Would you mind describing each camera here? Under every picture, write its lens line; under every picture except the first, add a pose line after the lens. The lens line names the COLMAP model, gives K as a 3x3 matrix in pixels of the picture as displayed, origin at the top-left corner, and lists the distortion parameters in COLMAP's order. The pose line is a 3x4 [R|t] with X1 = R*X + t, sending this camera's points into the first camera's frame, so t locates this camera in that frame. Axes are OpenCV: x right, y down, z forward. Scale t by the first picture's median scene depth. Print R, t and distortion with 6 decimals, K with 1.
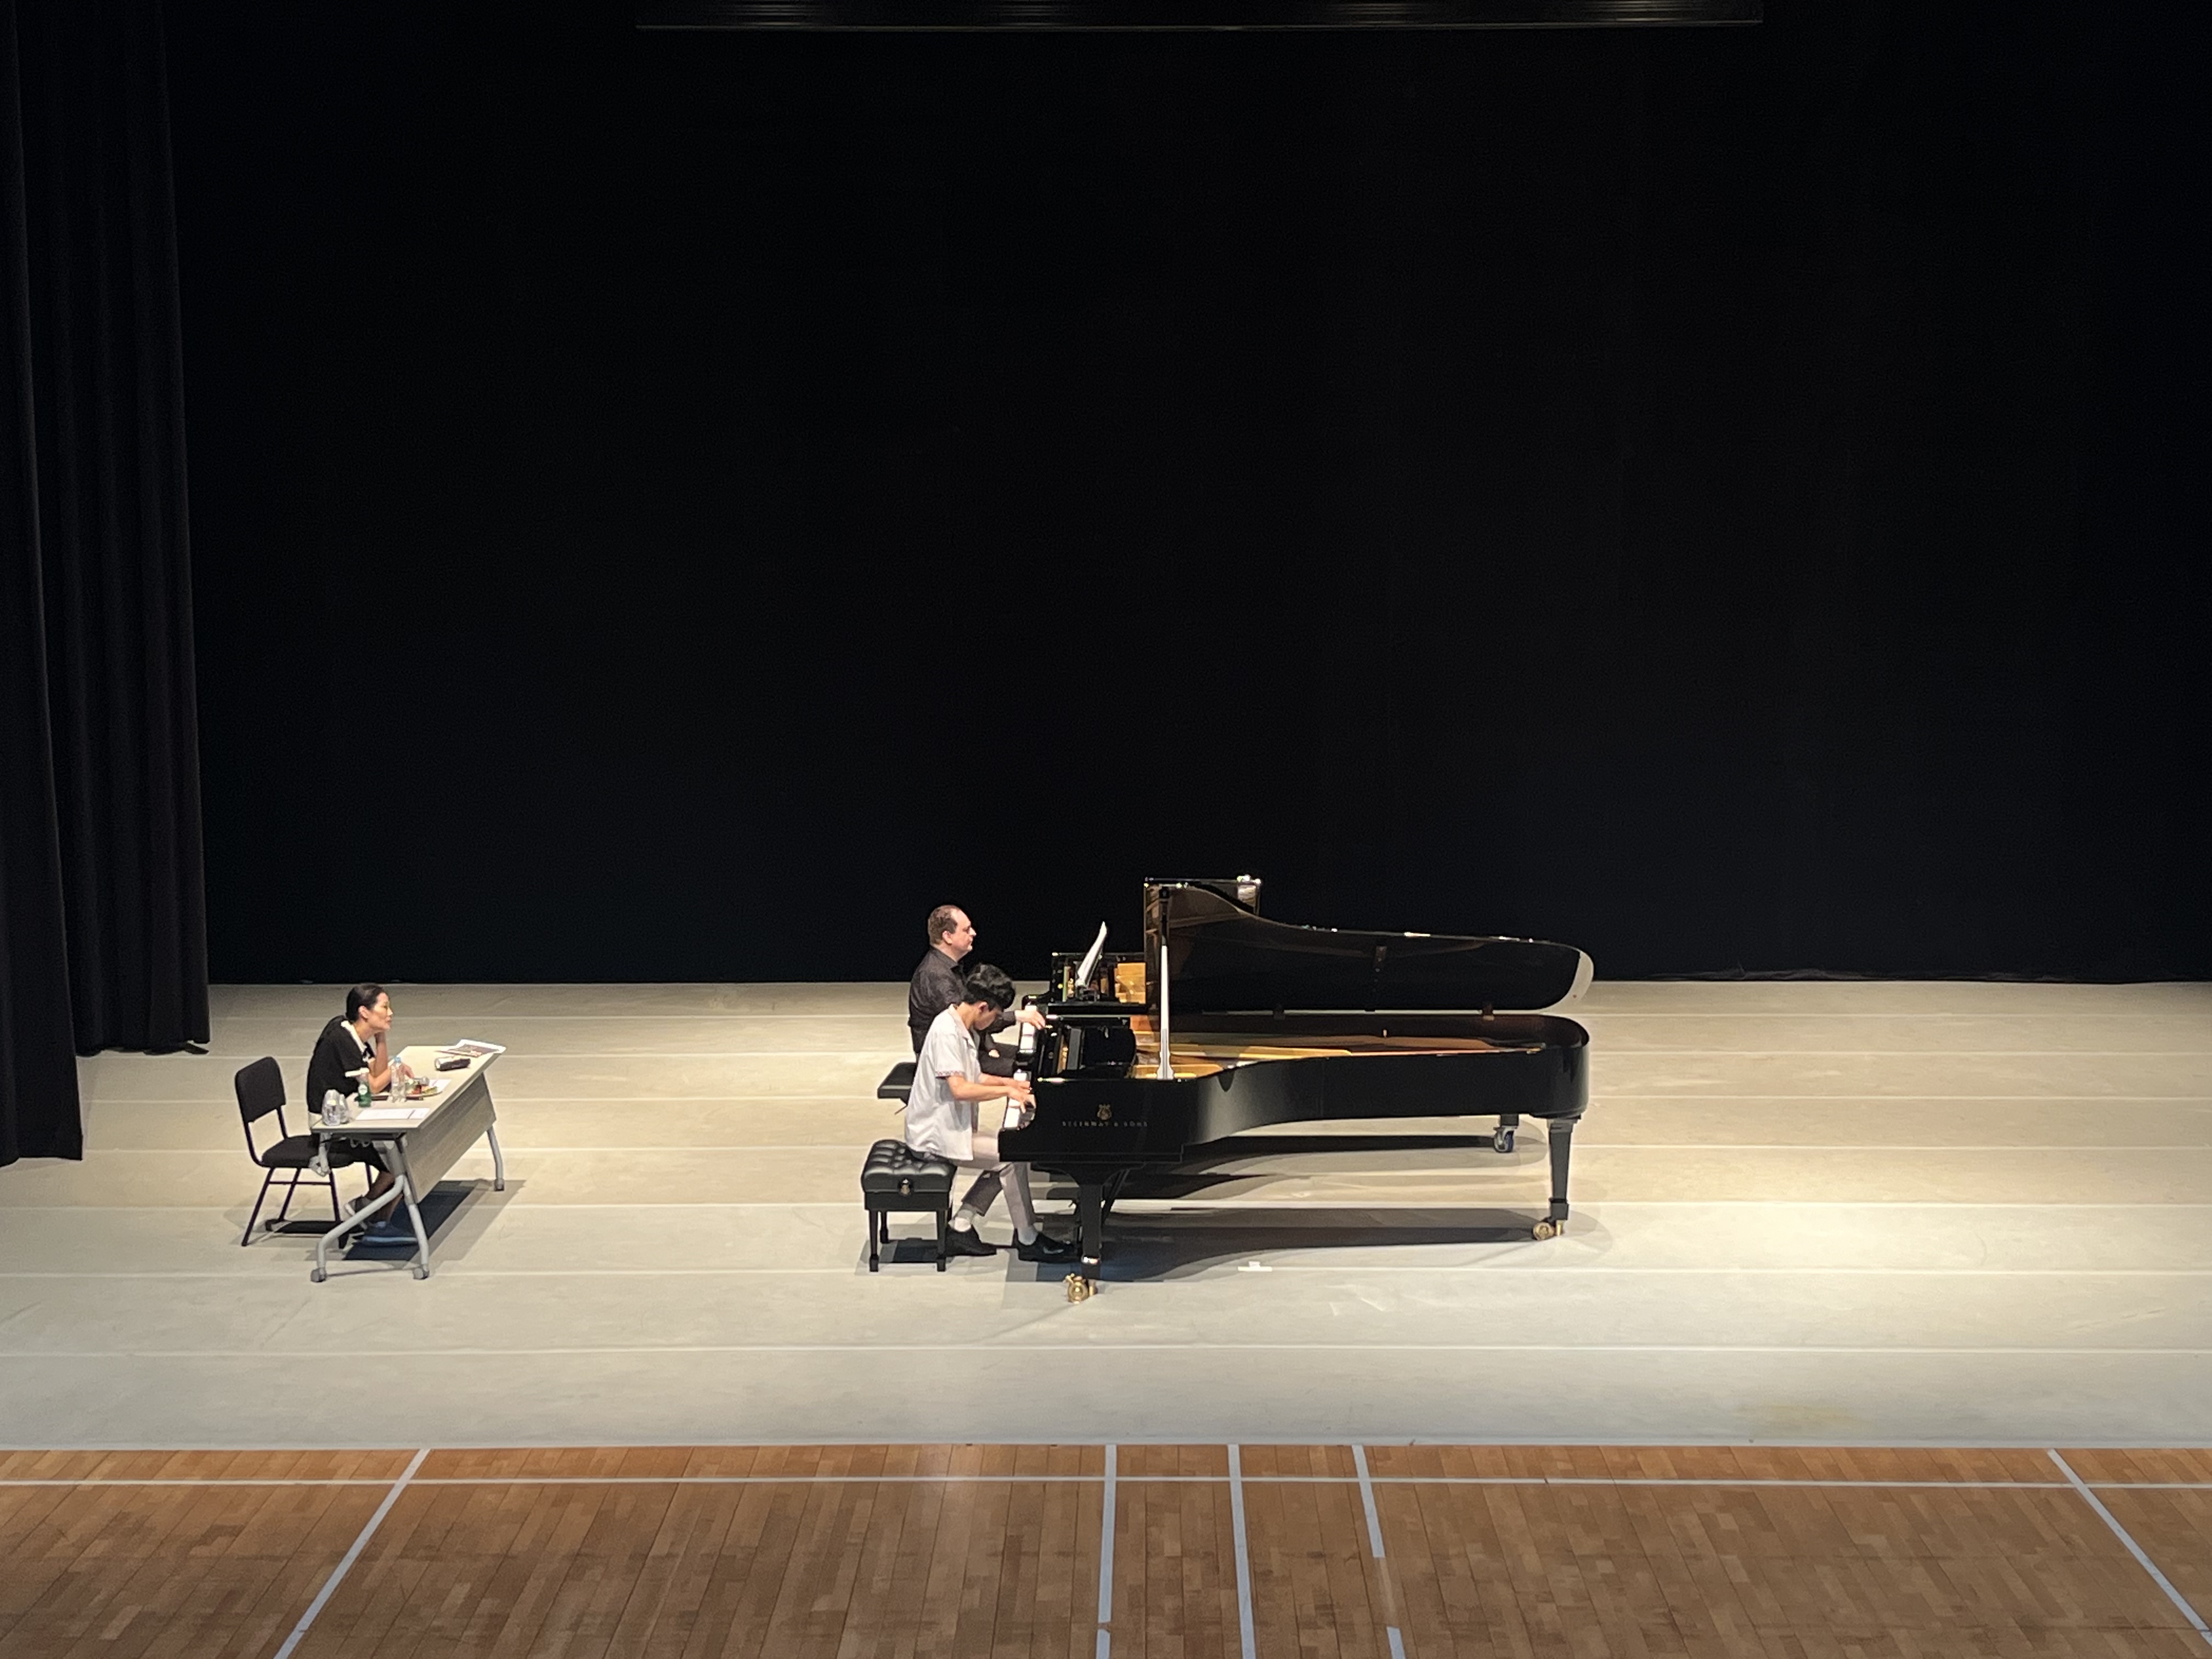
lens RADIAL K [[3214.9, 0, 1105.8], [0, 3214.9, 820.3], [0, 0, 1]] dist [0.042750, 0.000000]
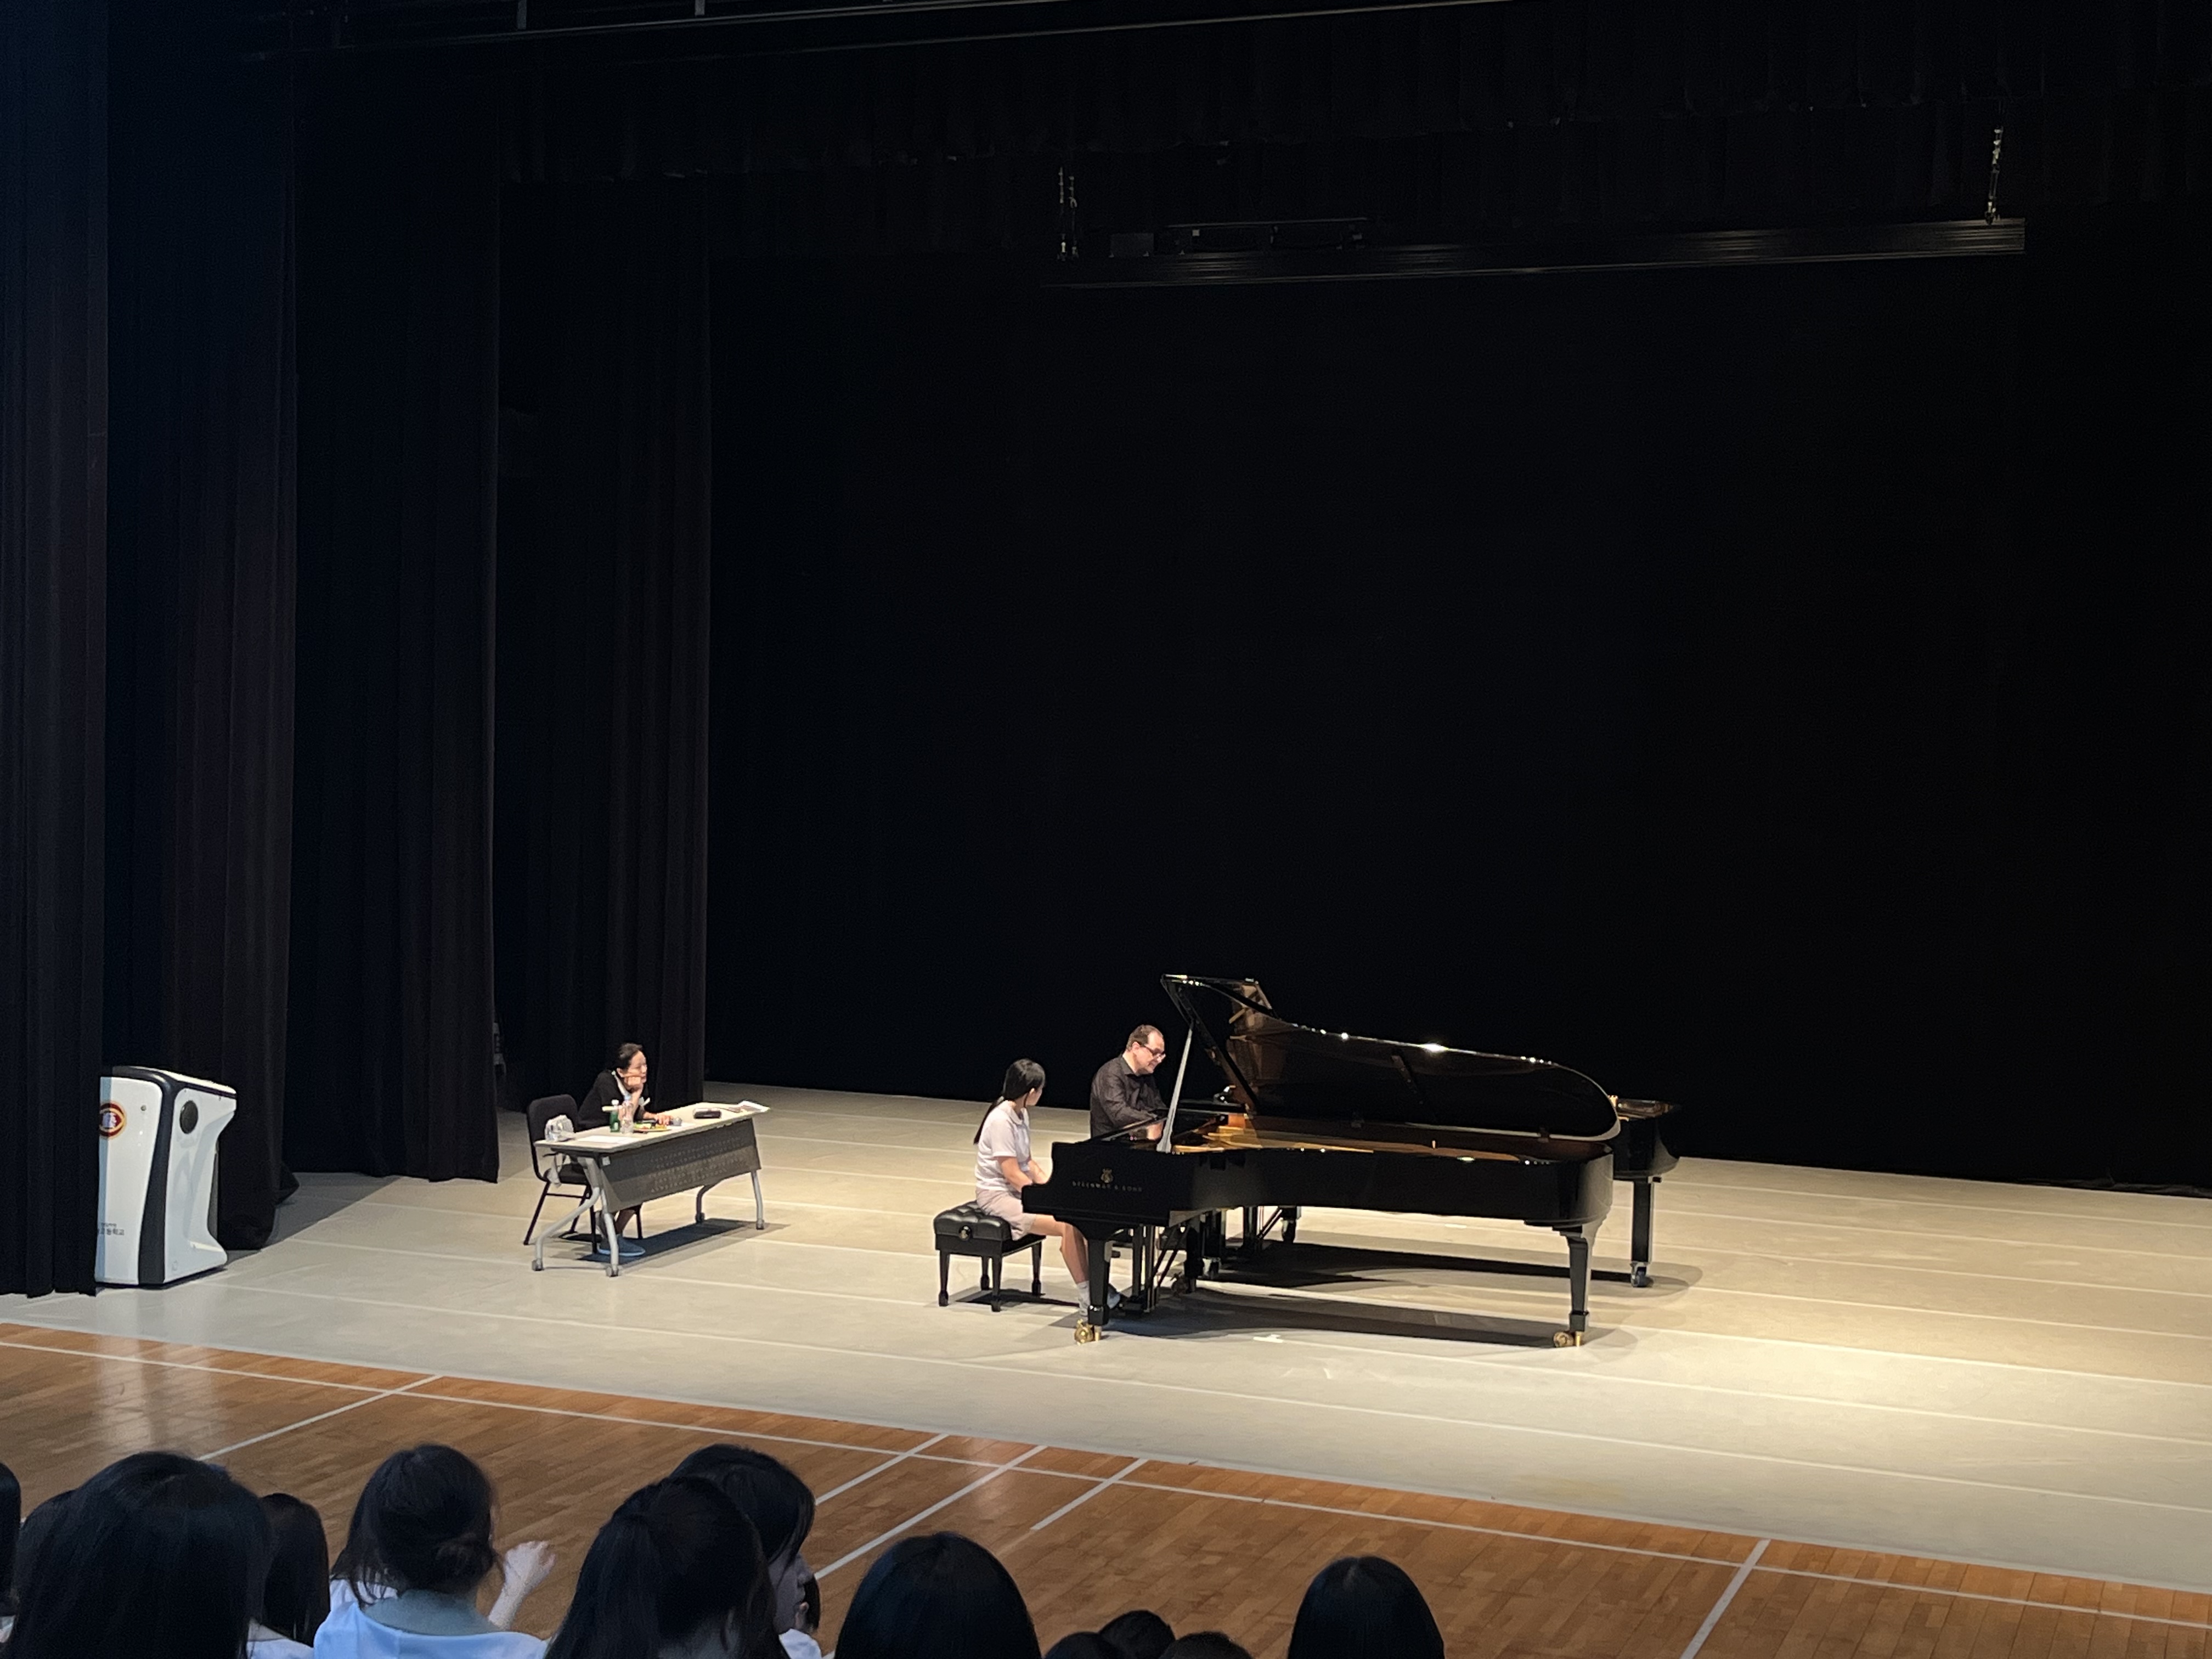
lens RADIAL K [[3048.8, 0, 1120.7], [0, 3048.8, 816.5], [0, 0, 1]] dist [0.054015, 0.000000]
pose [[0.931583, 0.039522, -0.361374, 0.459465], [-0.071633, 0.994540, -0.075893, 0.053694], [0.356401, 0.096587, 0.929327, -0.018730]]
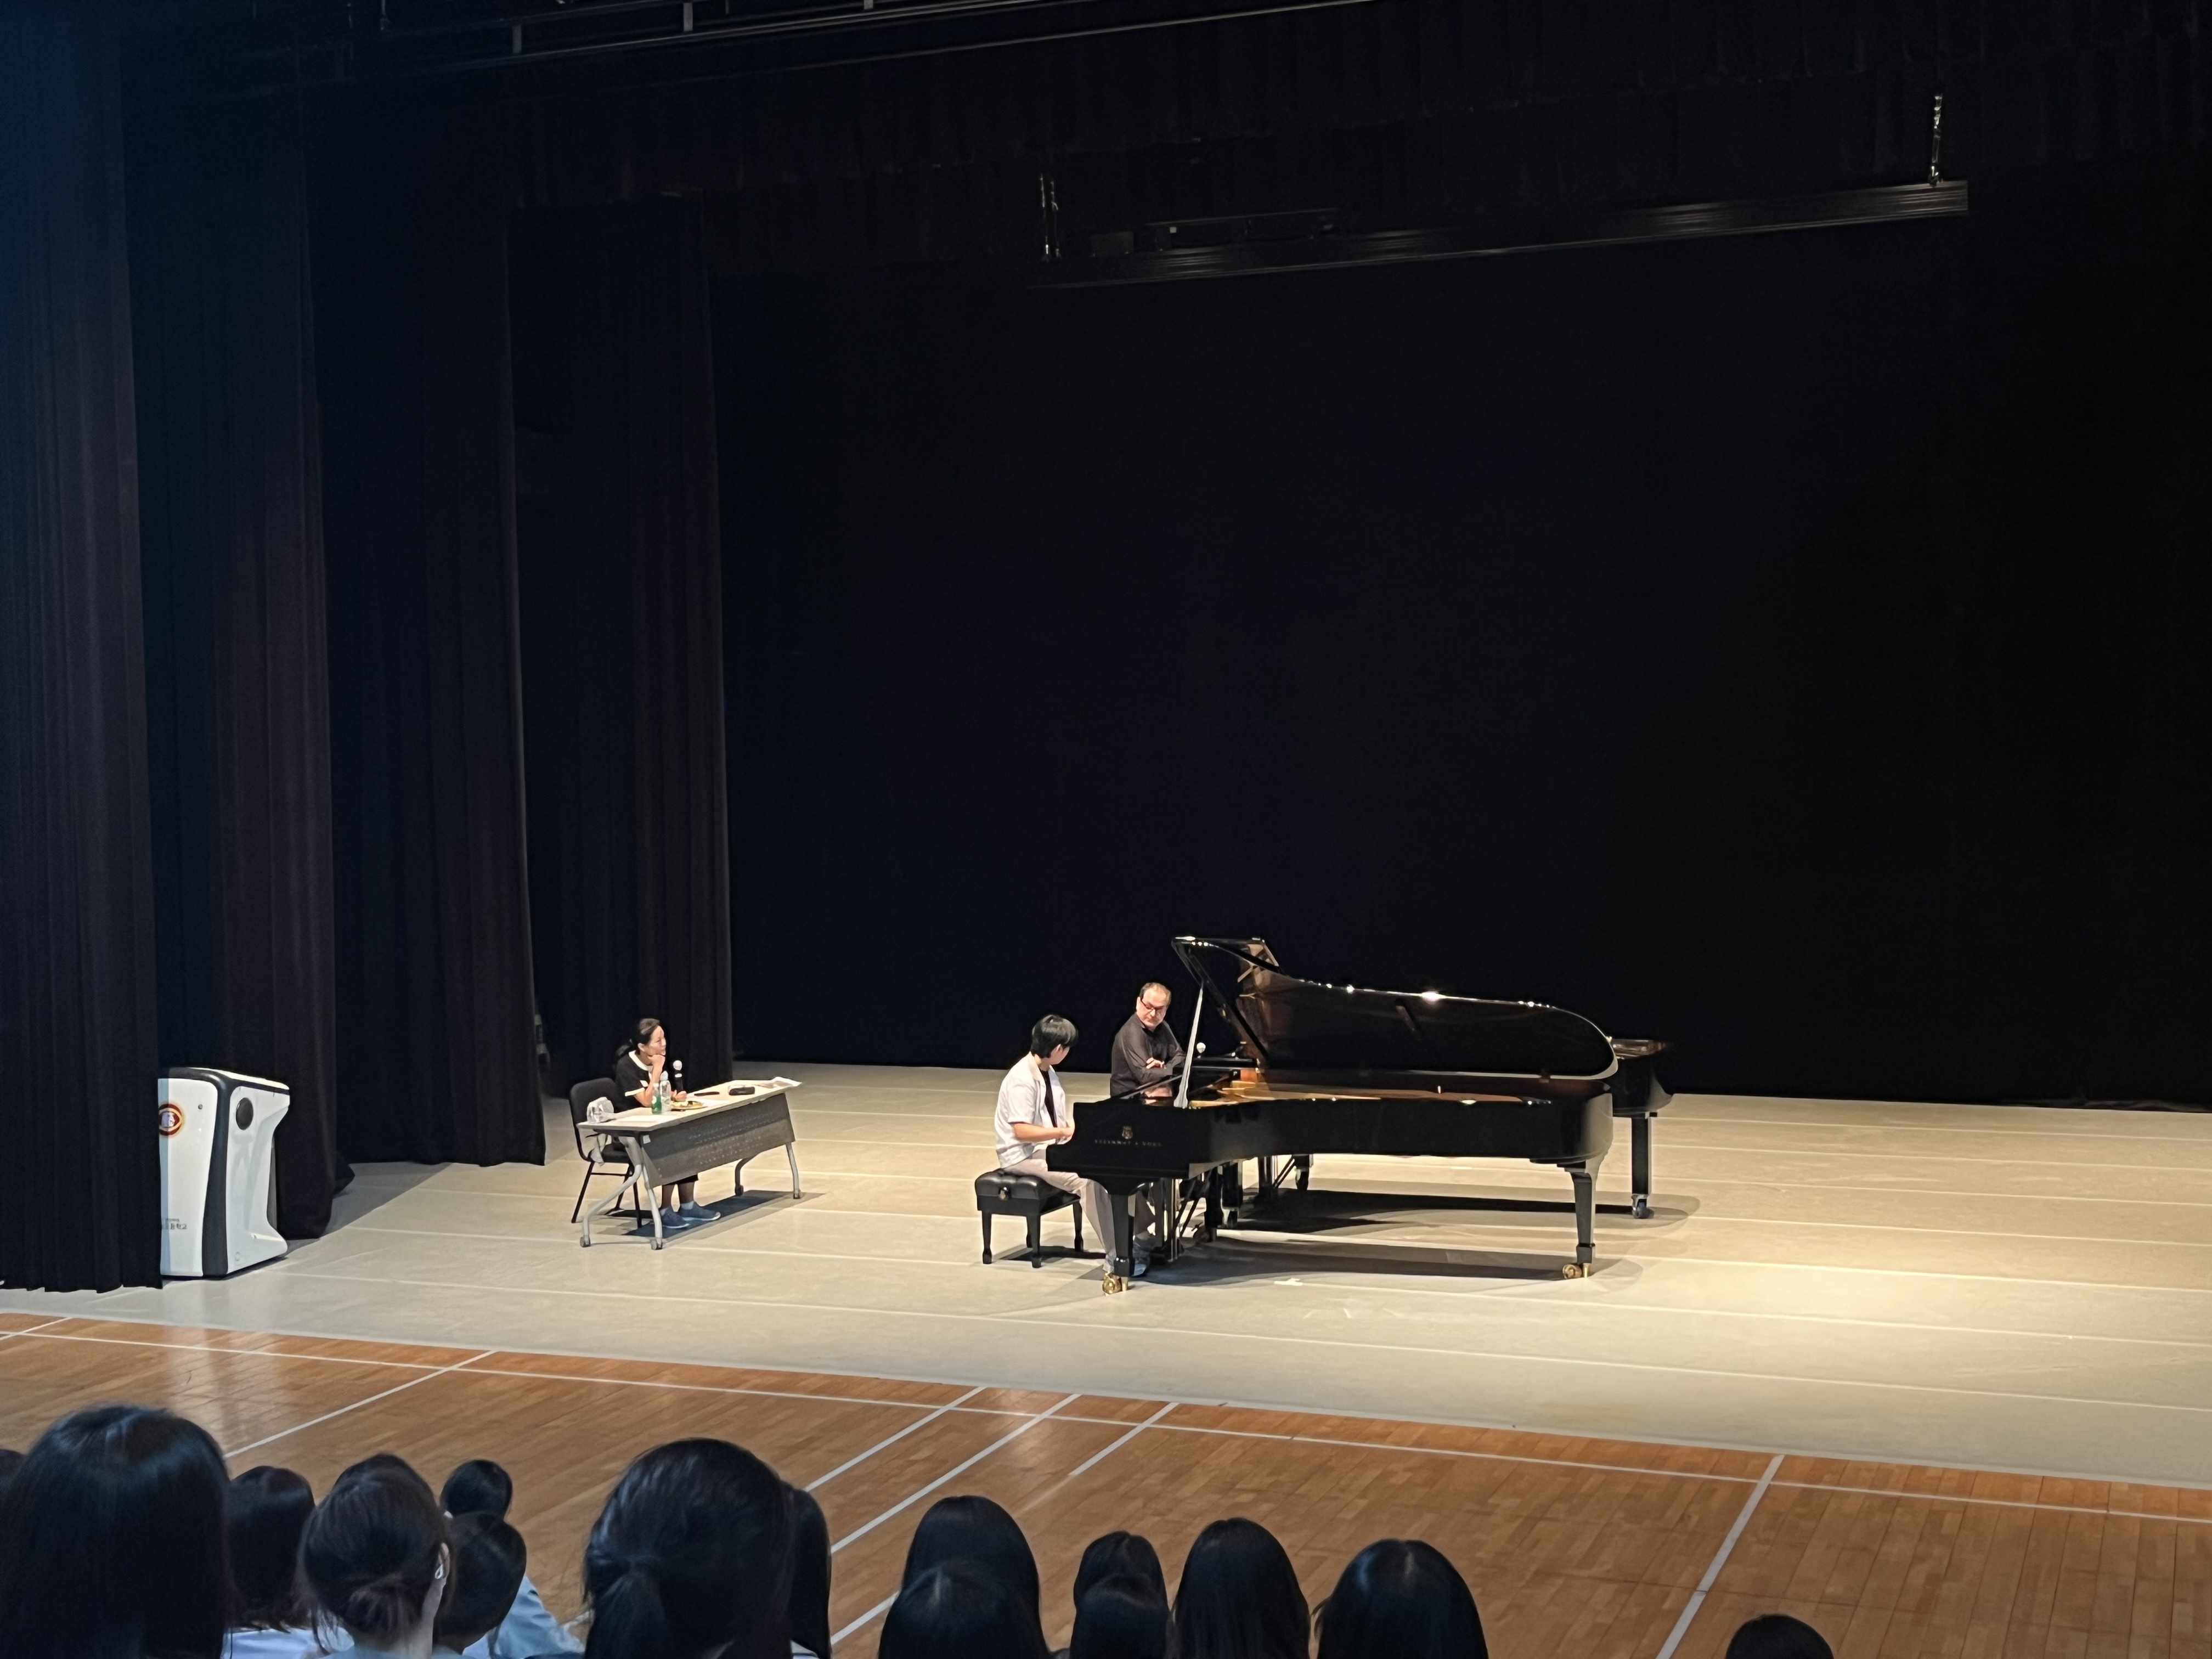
lens RADIAL K [[2856.0, 0, 1120.3], [0, 2856.0, 823.7], [0, 0, 1]] dist [0.048497, 0.000000]
pose [[0.932326, 0.003007, -0.361605, 0.445190], [-0.029766, 0.997210, -0.068454, 0.057852], [0.360391, 0.074585, 0.929815, 0.012903]]
